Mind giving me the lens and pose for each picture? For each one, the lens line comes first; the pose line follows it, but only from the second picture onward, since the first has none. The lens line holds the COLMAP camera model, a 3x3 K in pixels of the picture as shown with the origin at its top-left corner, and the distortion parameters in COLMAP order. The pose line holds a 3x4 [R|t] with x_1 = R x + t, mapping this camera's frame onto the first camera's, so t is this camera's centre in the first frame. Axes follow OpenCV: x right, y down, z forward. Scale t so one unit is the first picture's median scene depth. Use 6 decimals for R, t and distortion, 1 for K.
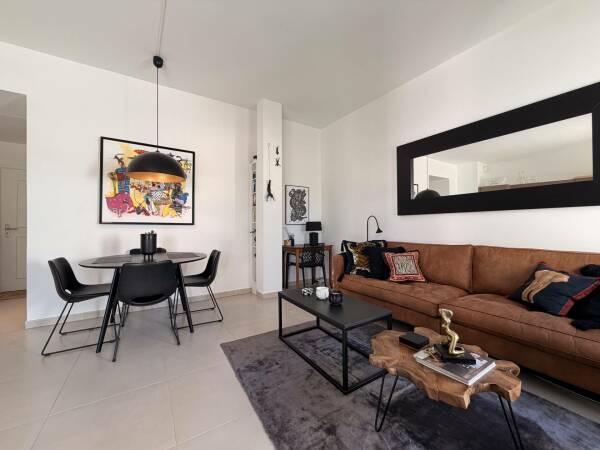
lens RADIAL K [[240.9, 0, 298.9], [0, 240.9, 224.5], [0, 0, 1]] dist [0.002939, -0.000065]
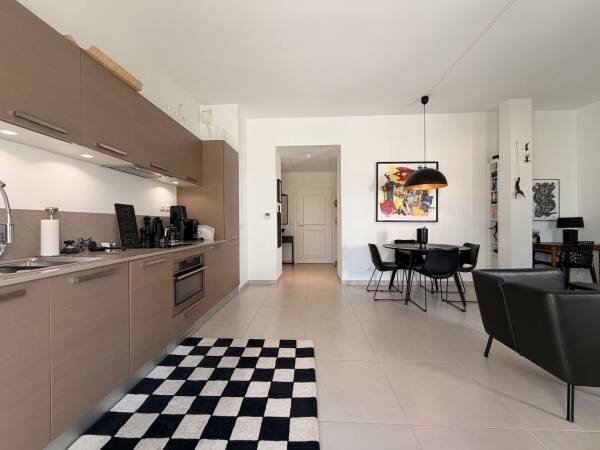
lens RADIAL K [[240.9, 0, 298.9], [0, 240.9, 224.5], [0, 0, 1]] dist [0.002939, -0.000065]
pose [[0.815338, -0.002853, -0.578979, -0.331477], [0.008669, 0.999936, 0.007280, -0.001055], [0.578921, -0.010955, 0.815310, -0.431484]]
